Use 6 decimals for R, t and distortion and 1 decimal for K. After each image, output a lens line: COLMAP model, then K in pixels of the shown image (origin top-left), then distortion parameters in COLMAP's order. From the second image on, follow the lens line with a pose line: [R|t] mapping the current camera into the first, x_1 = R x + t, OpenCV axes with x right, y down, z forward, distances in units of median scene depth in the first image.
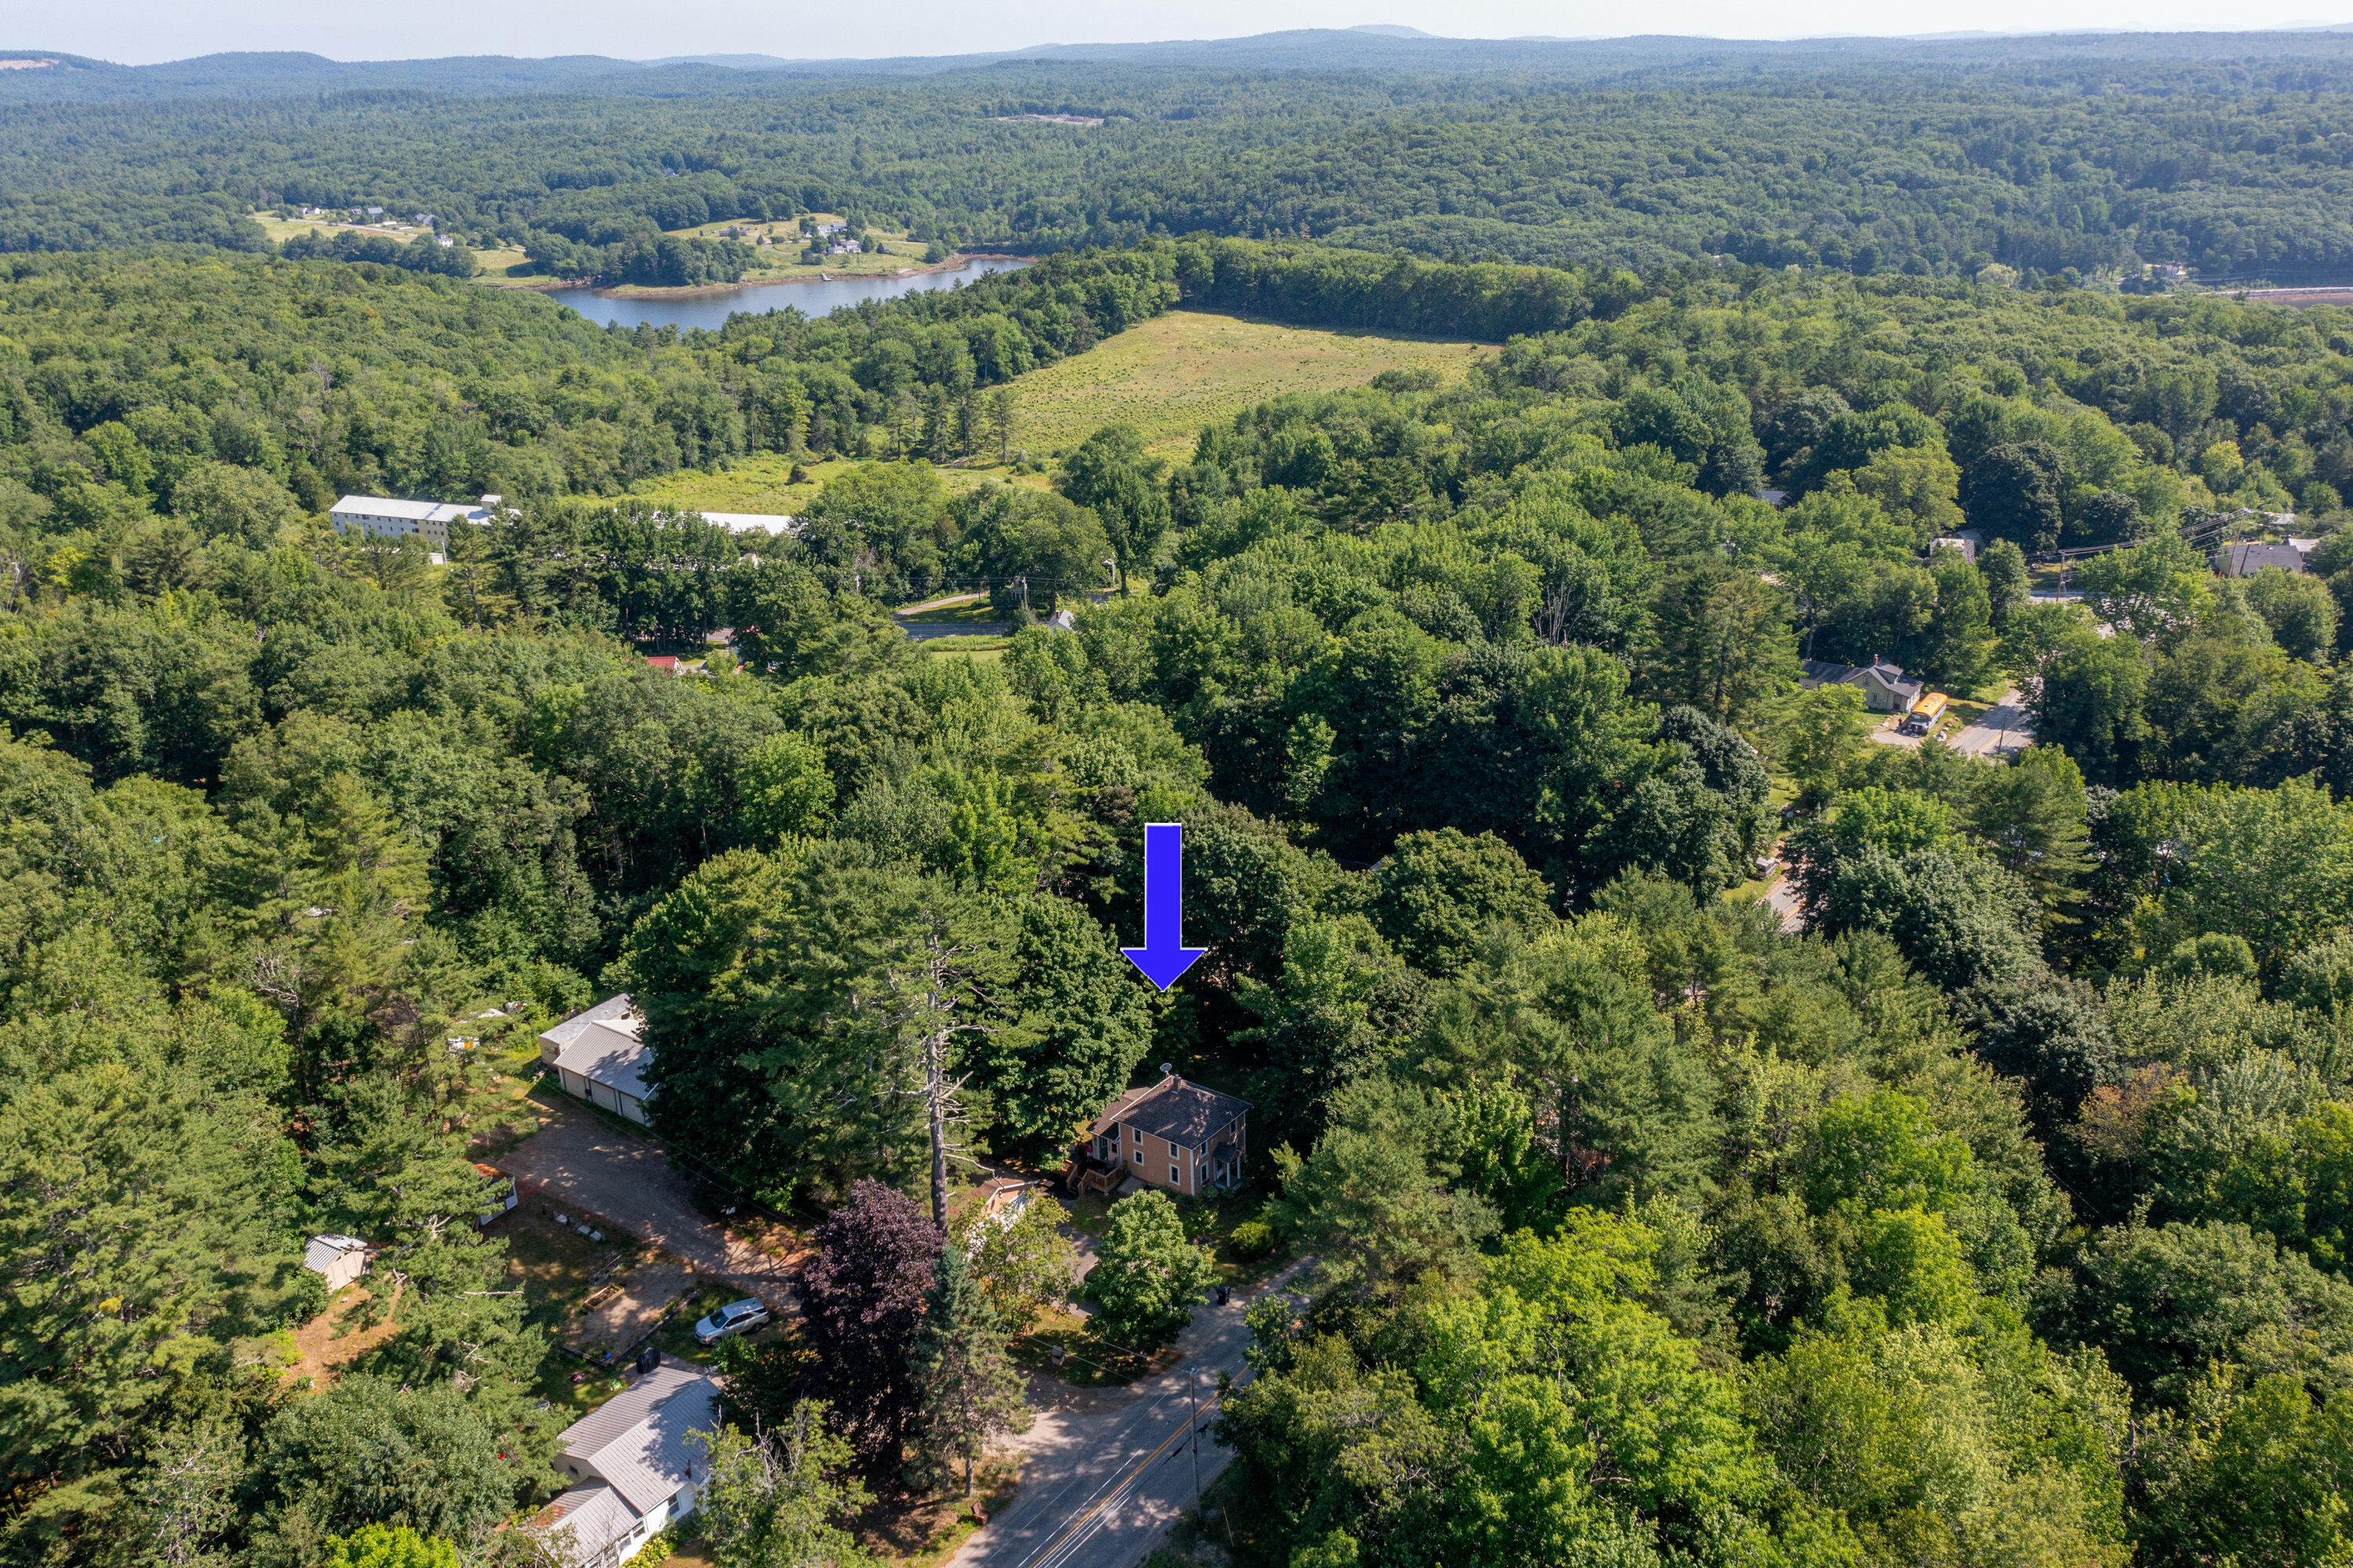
lens RADIAL K [[1838.6, 0, 1191.1], [0, 1838.6, 793.1], [0, 0, 1]] dist [-0.015659, 0.003362]
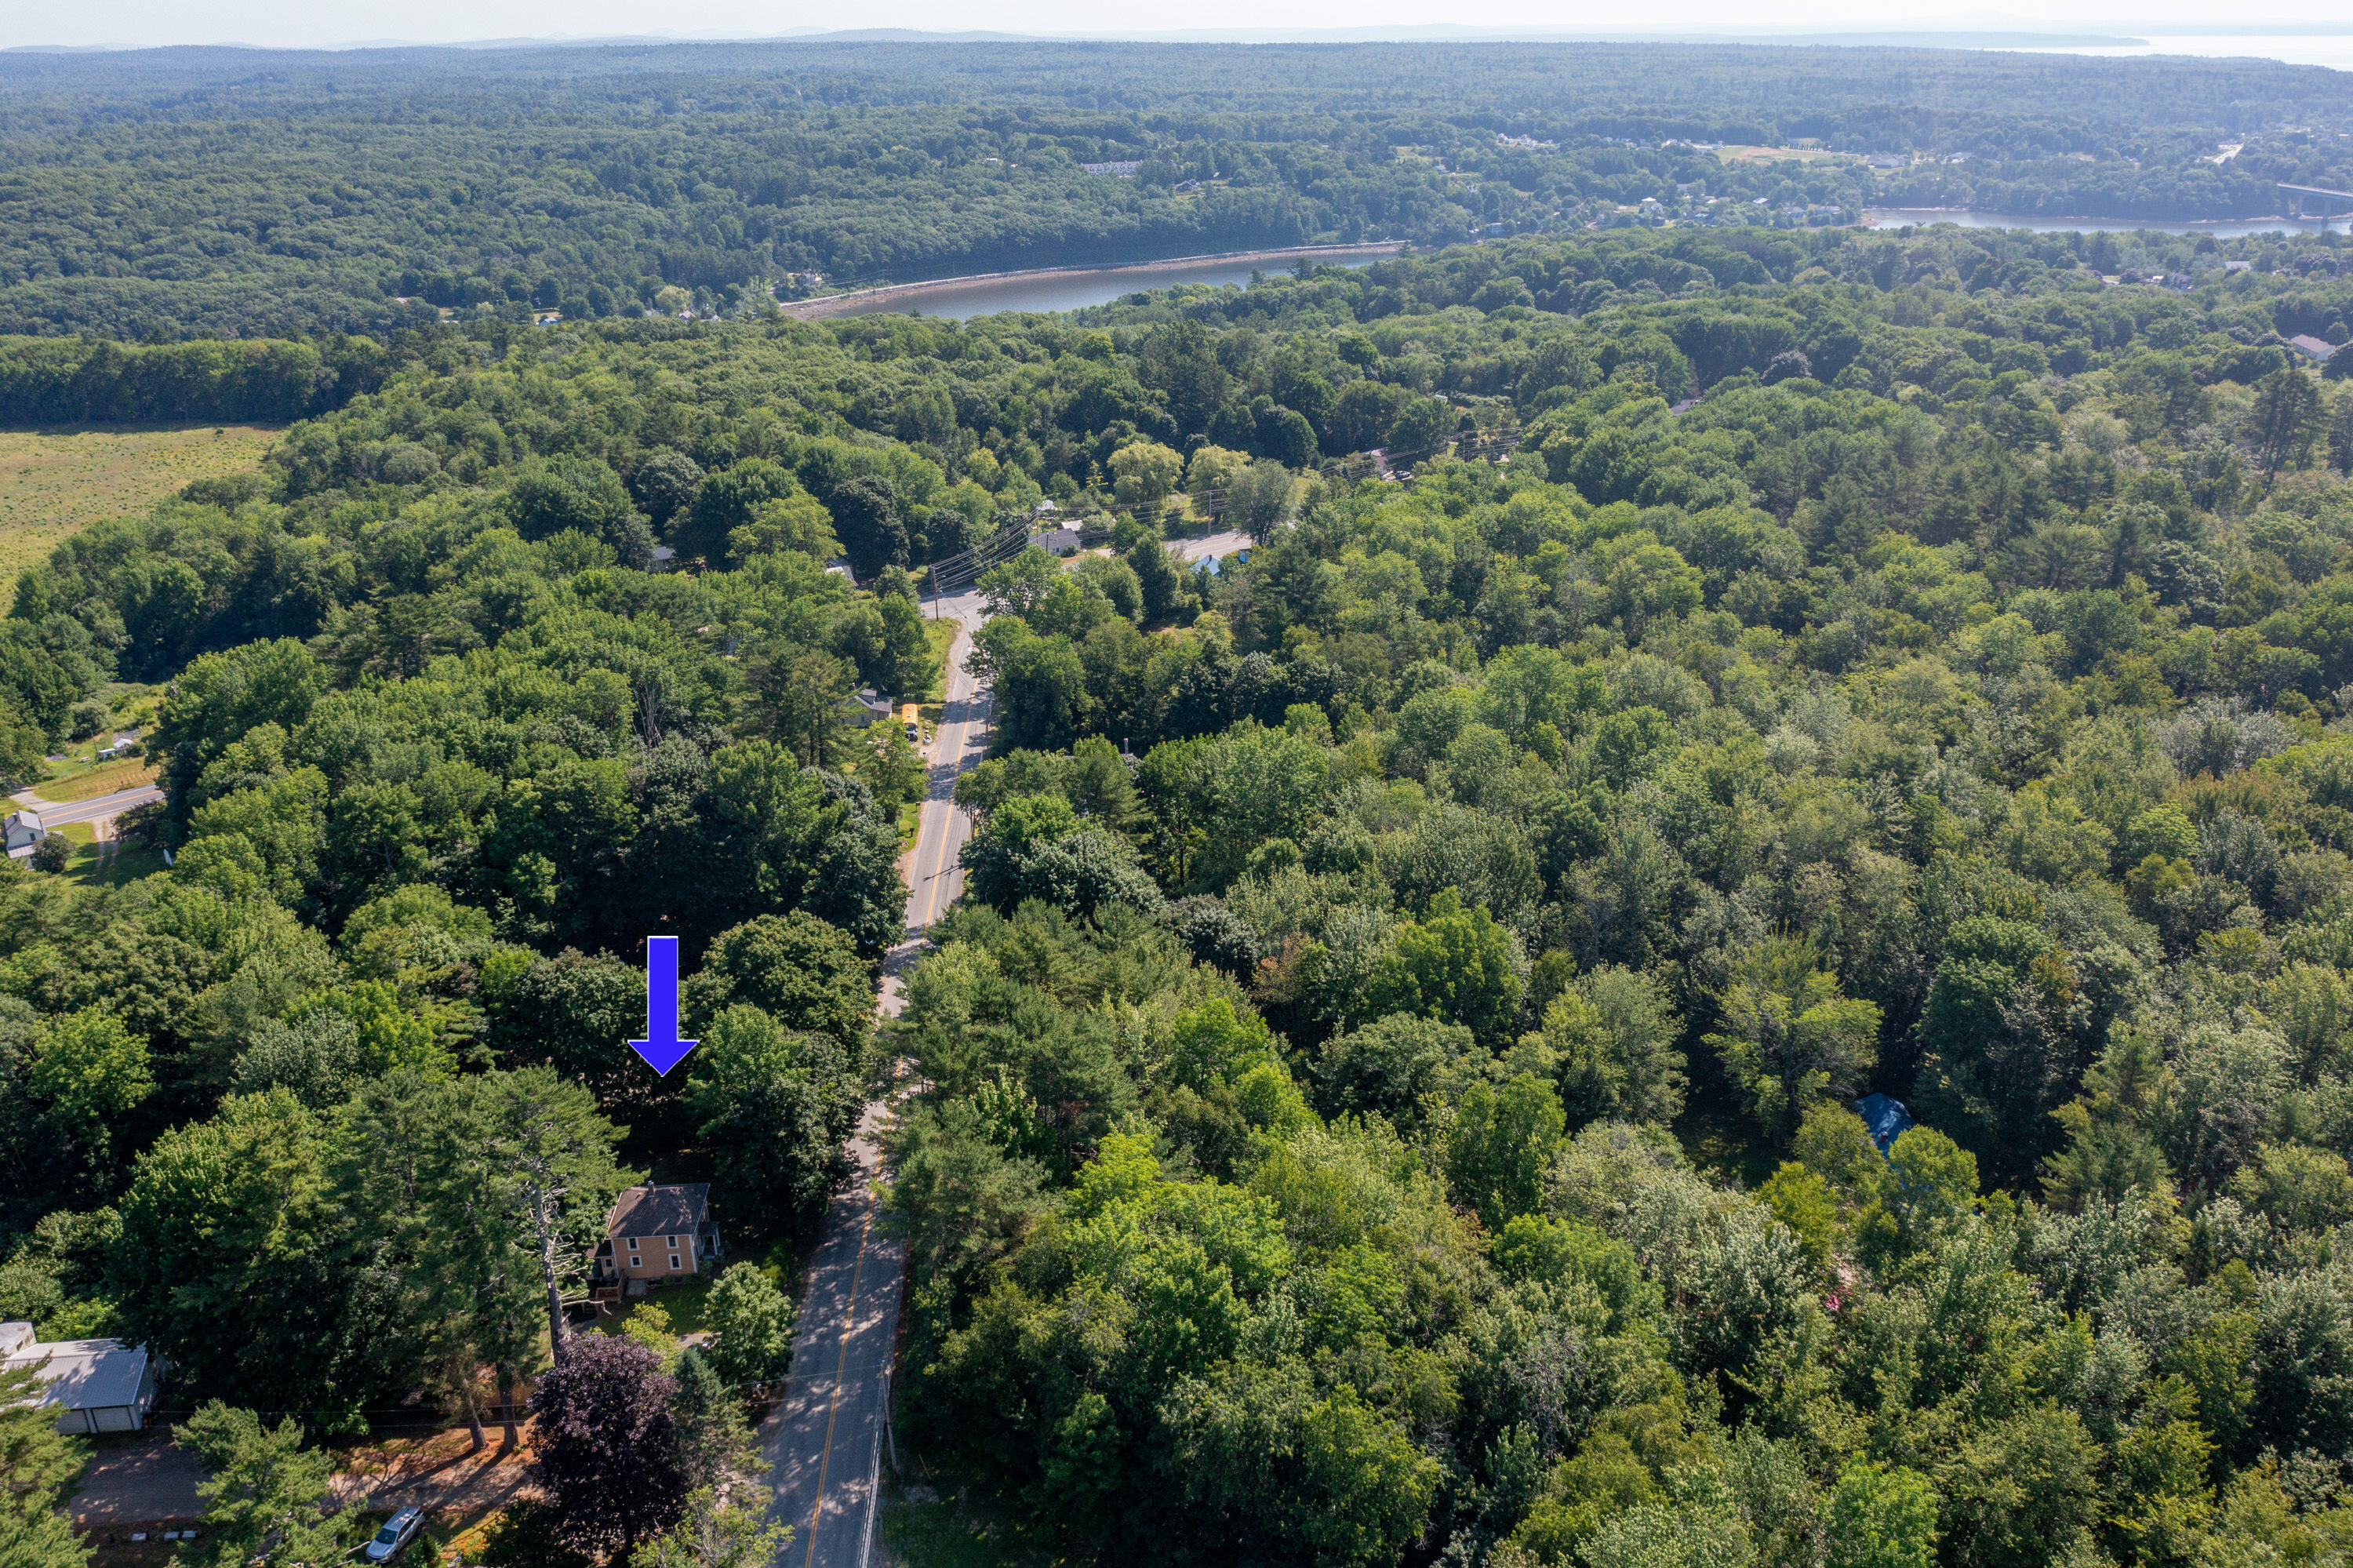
lens RADIAL K [[1838.6, 0, 1164.1], [0, 1838.6, 794.1], [0, 0, 1]] dist [-0.015659, 0.003362]
pose [[0.770435, -0.237989, 0.591431, -0.280934], [0.239560, 0.967794, 0.077370, -0.070504], [-0.590797, 0.082074, 0.802635, -0.109708]]
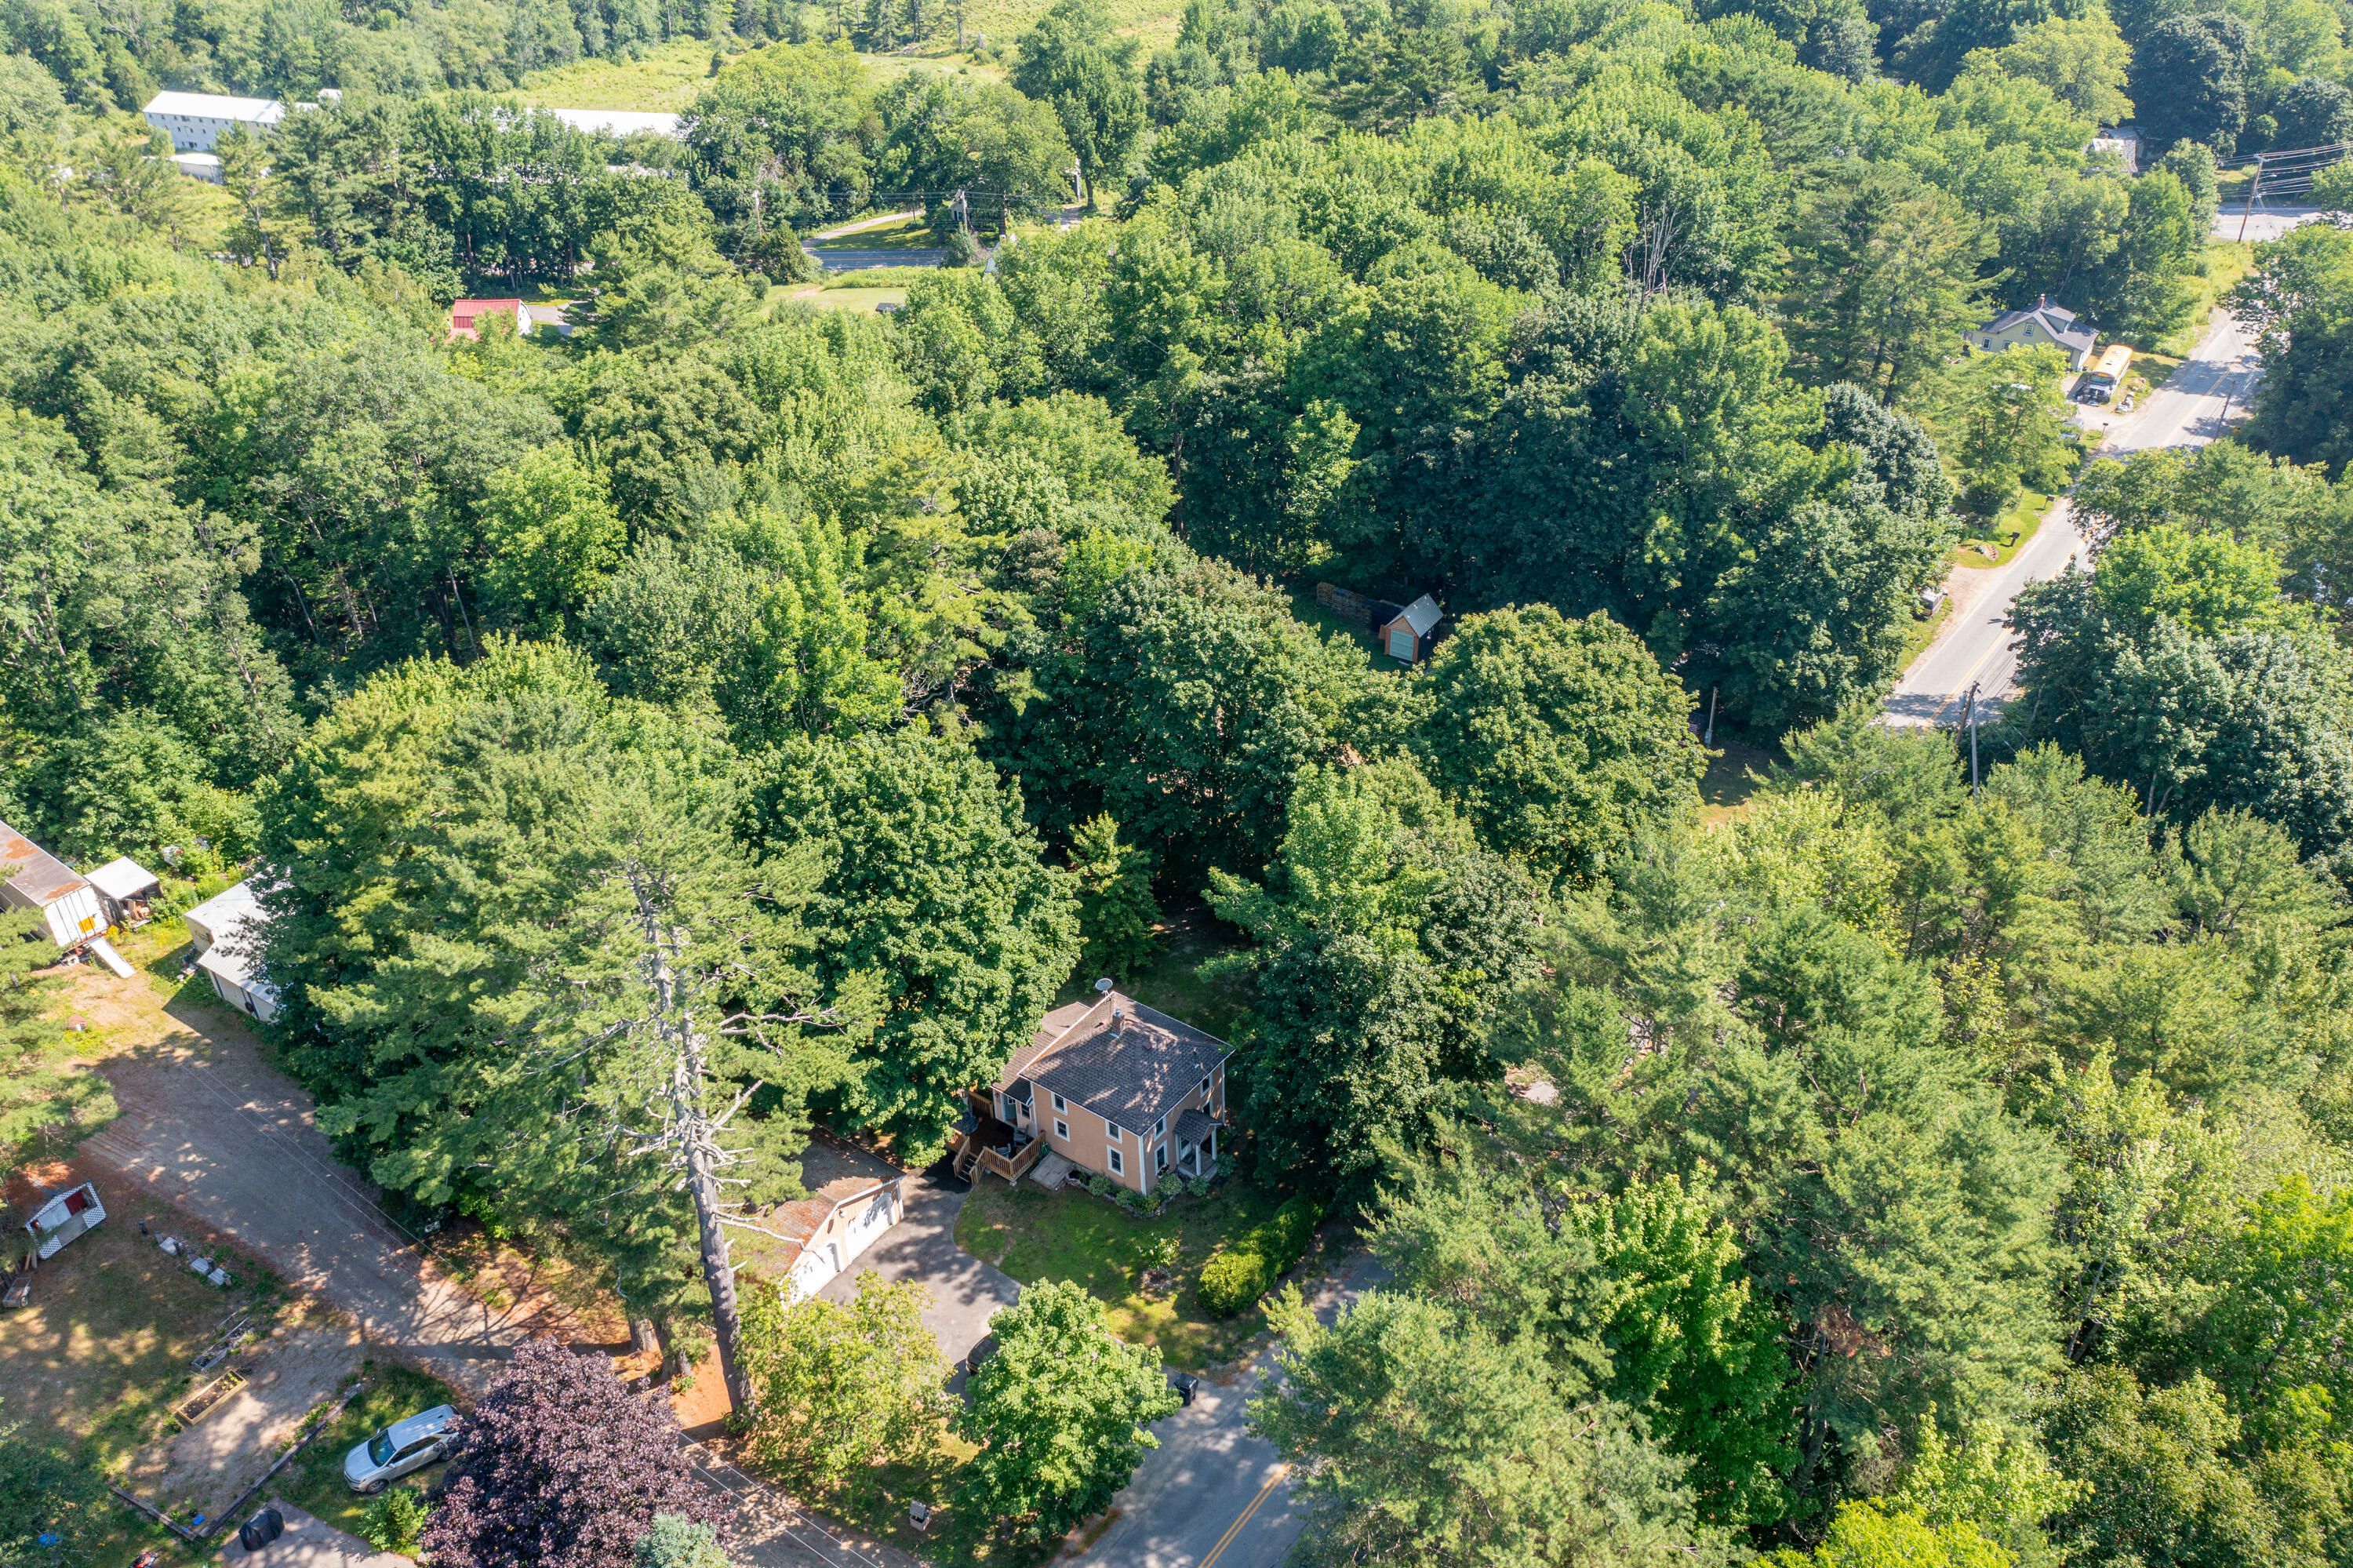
lens RADIAL K [[1838.6, 0, 1183.2], [0, 1838.6, 776.9], [0, 0, 1]] dist [-0.015659, 0.003362]
pose [[0.999994, -0.002599, -0.002314, 0.012214], [0.003000, 0.980805, 0.194968, -0.038515], [0.001763, -0.194974, 0.980807, 0.276980]]
